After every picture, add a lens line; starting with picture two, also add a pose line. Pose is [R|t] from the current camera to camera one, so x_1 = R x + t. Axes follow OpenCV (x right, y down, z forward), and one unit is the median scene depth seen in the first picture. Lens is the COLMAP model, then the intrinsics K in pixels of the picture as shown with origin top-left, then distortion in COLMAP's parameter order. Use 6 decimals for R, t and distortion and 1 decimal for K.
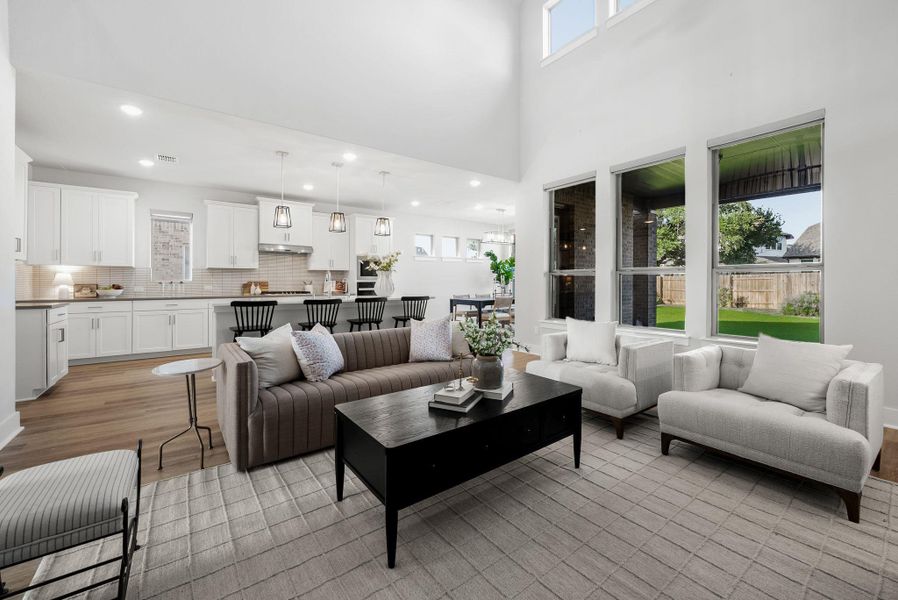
lens RADIAL K [[362.5, 0, 447.5], [0, 362.5, 283.1], [0, 0, 1]] dist [0.001271, 0.000205]
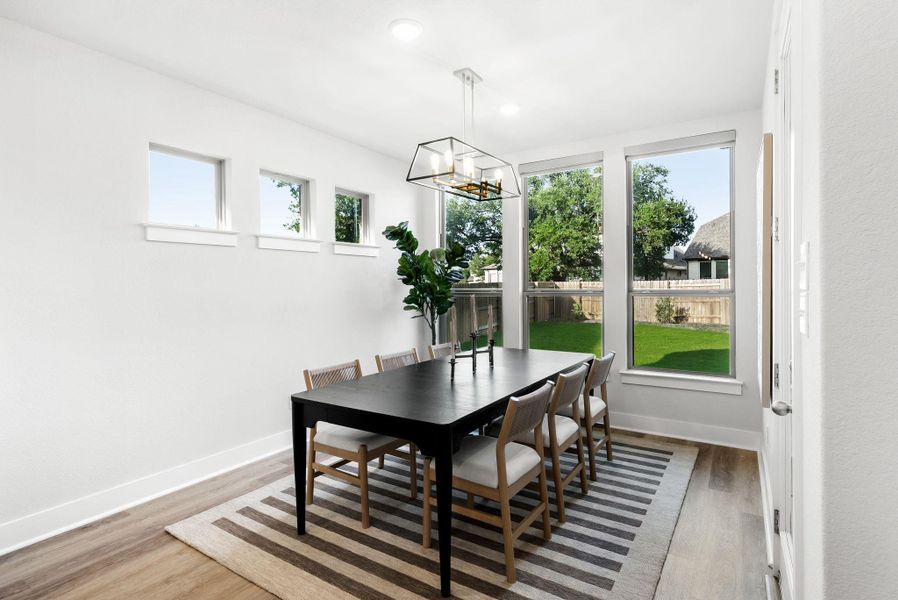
lens RADIAL K [[465.0, 0, 447.2], [0, 465.0, 288.3], [0, 0, 1]] dist [-0.000299, 0.000040]
pose [[0.936835, -0.006742, 0.349706, -0.003503], [0.006115, 0.999977, 0.002898, -0.036020], [-0.349717, -0.000576, 0.936855, 0.794893]]
